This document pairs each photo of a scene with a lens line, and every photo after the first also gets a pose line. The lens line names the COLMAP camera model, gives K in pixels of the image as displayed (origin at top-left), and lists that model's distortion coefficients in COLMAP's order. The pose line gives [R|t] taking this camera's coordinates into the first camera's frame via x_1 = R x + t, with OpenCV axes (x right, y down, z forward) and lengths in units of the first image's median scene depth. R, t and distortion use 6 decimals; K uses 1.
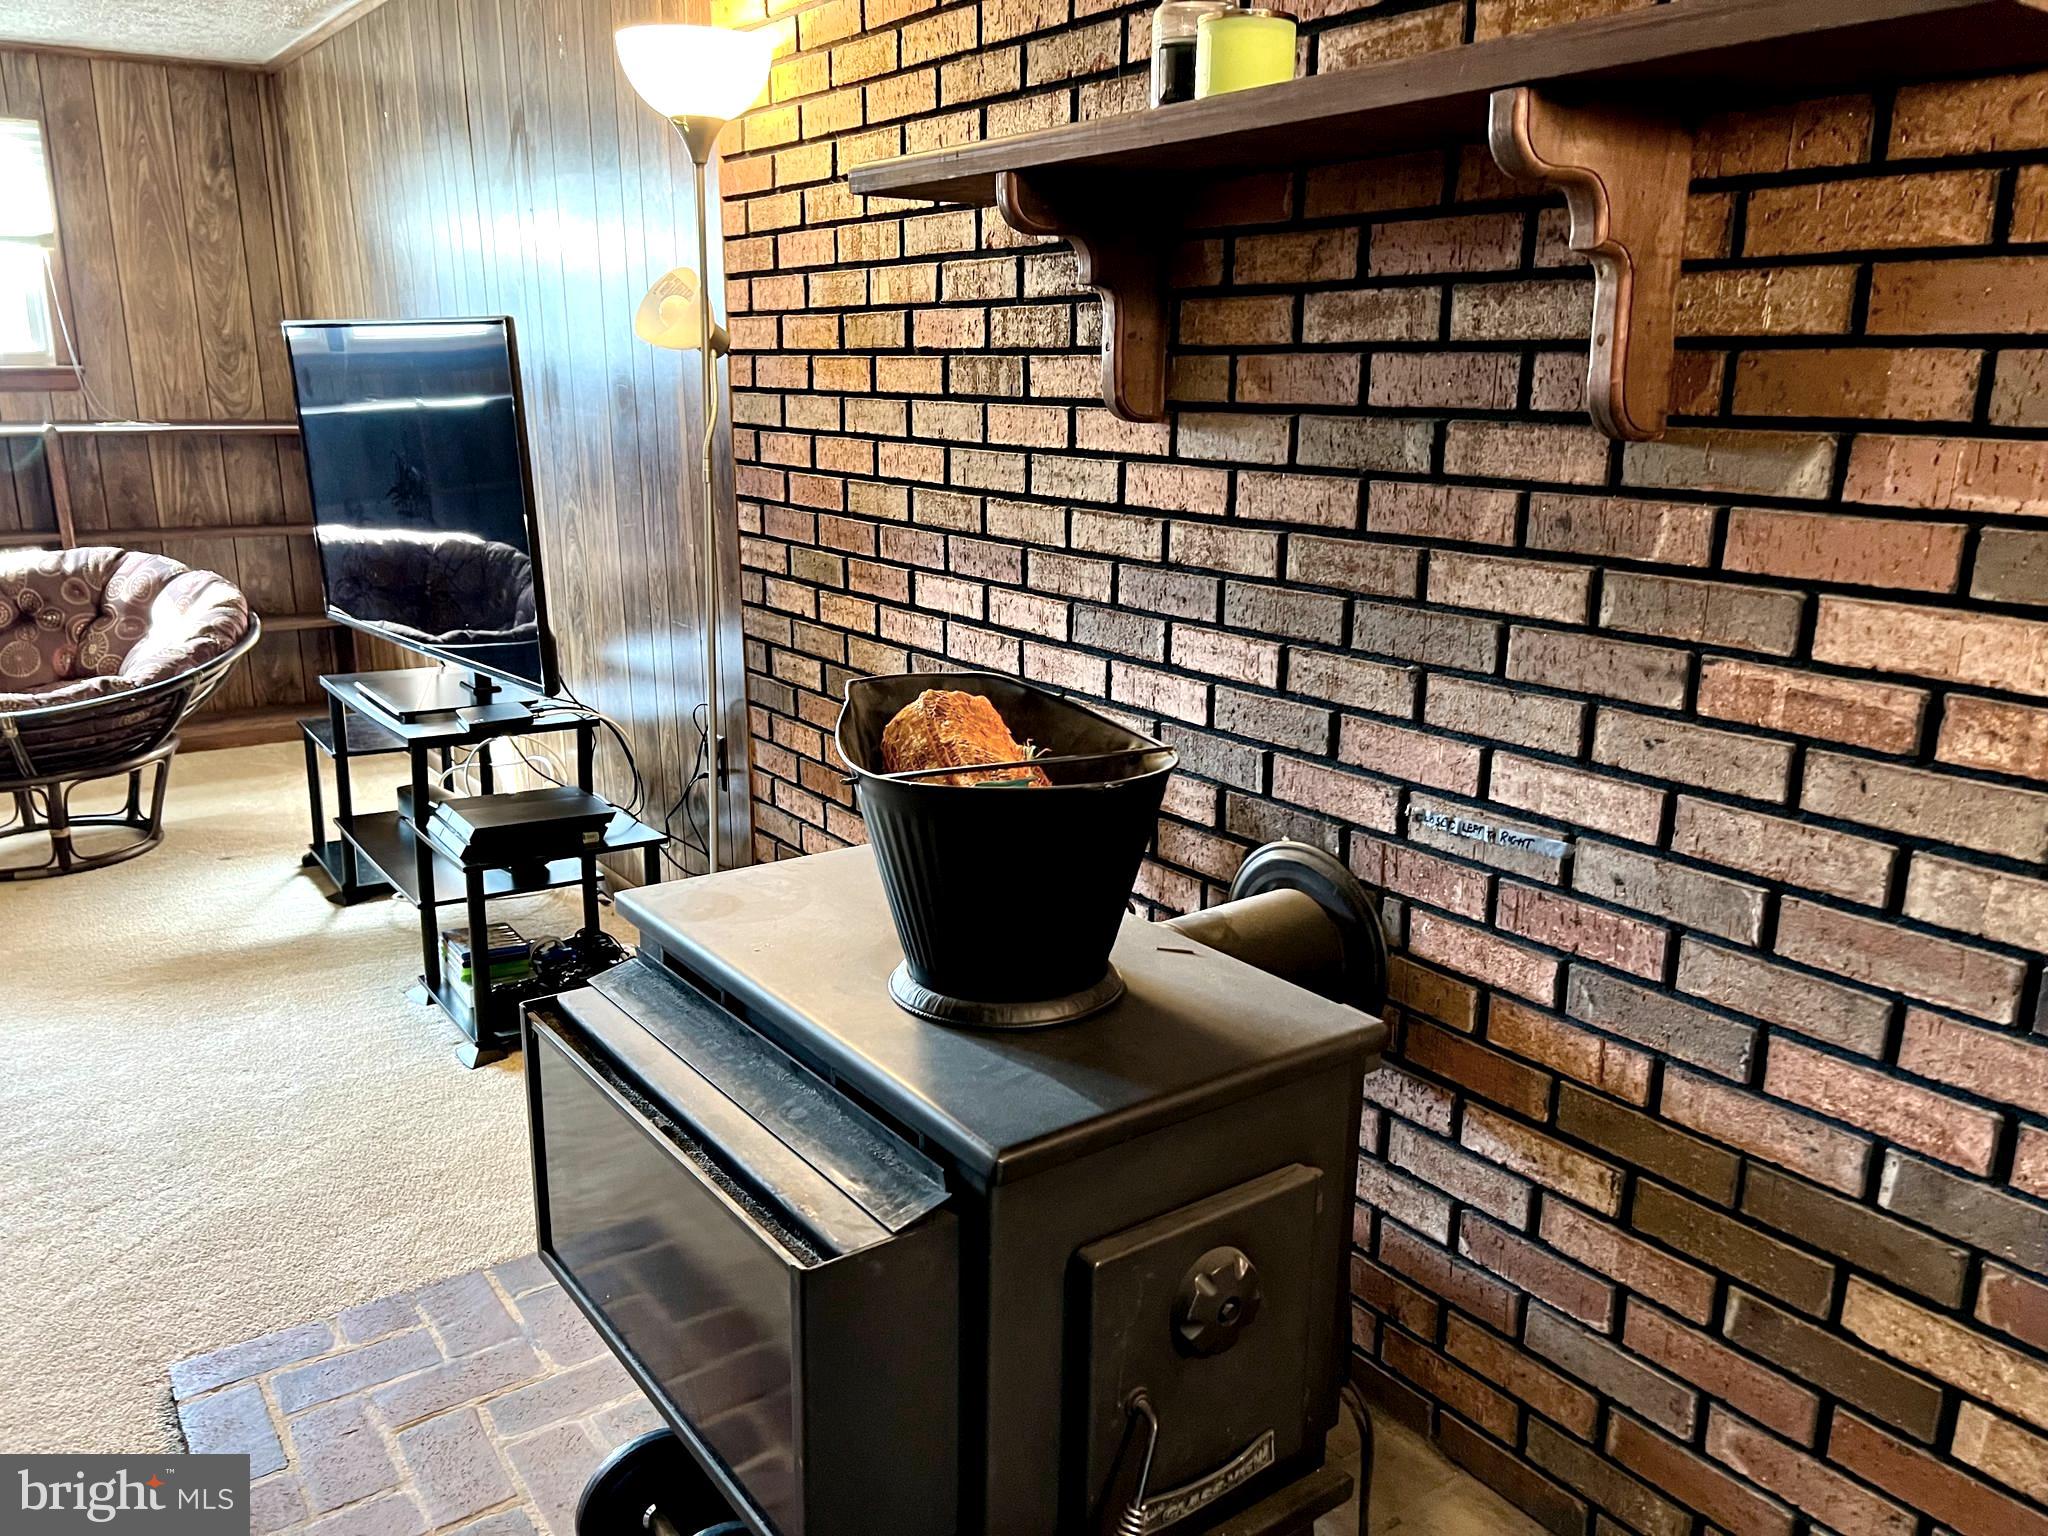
lens RADIAL K [[1602.1, 0, 1024.0], [0, 1602.1, 768.0], [0, 0, 1]] dist [0.046967, -0.057281]
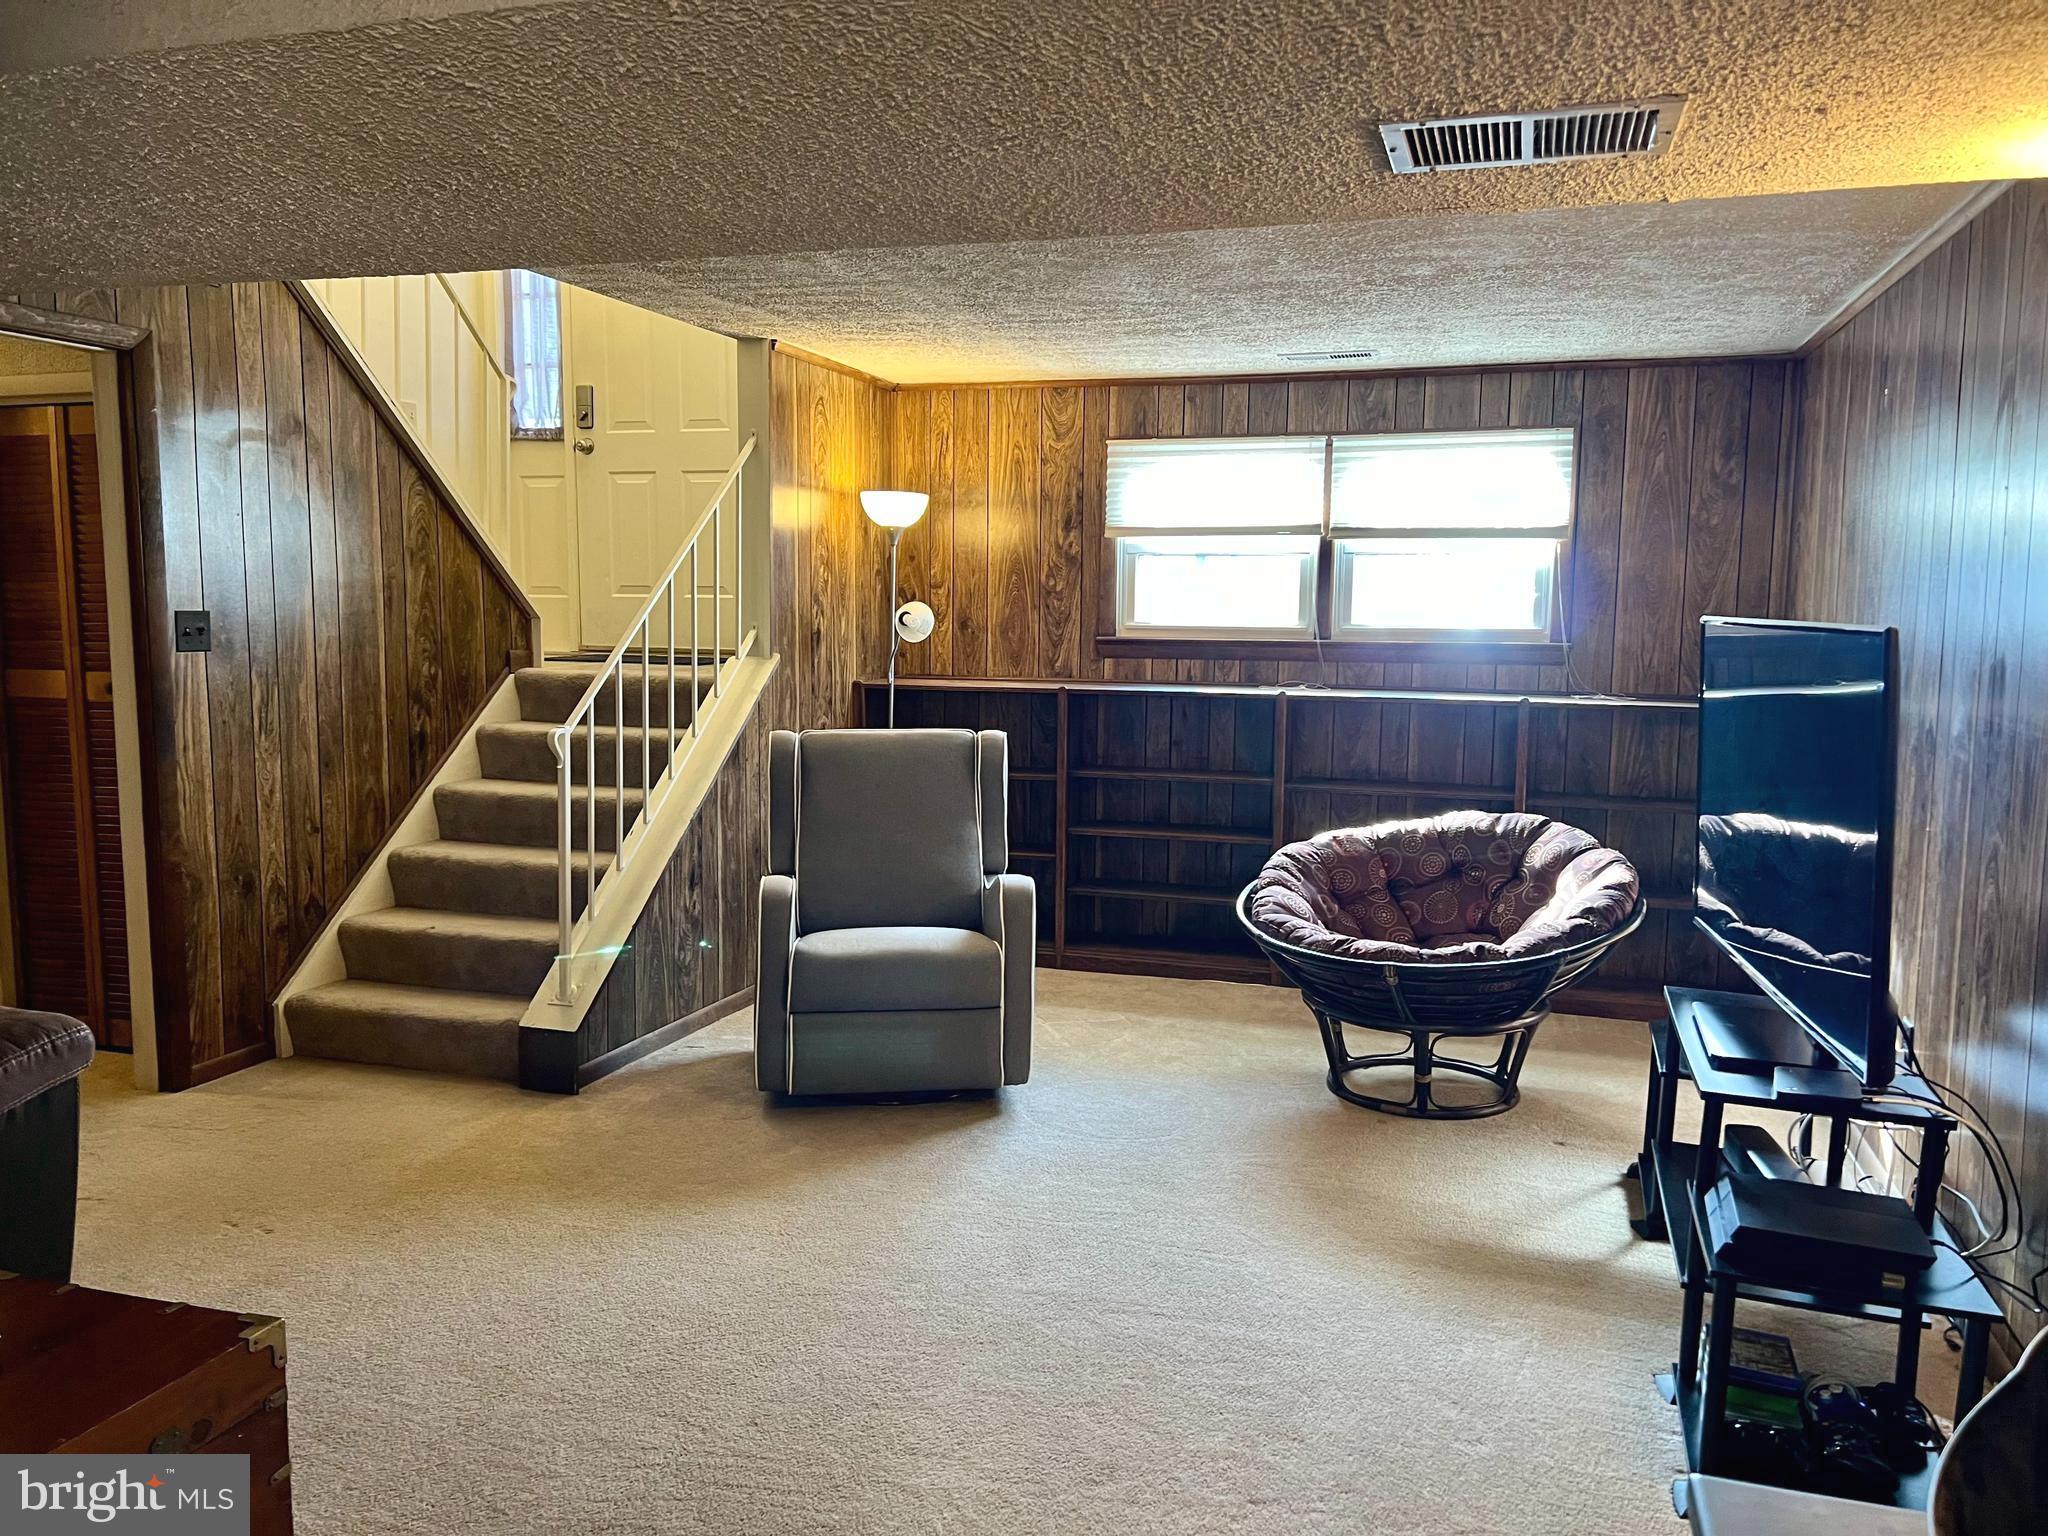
lens RADIAL K [[1529.5, 0, 1024.0], [0, 1529.5, 768.0], [0, 0, 1]] dist [0.011185, 0.002572]
pose [[0.598627, 0.086597, -0.796333, 0.032385], [-0.200207, 0.978762, -0.044066, -0.057283], [0.775605, 0.185811, 0.603251, 0.131340]]
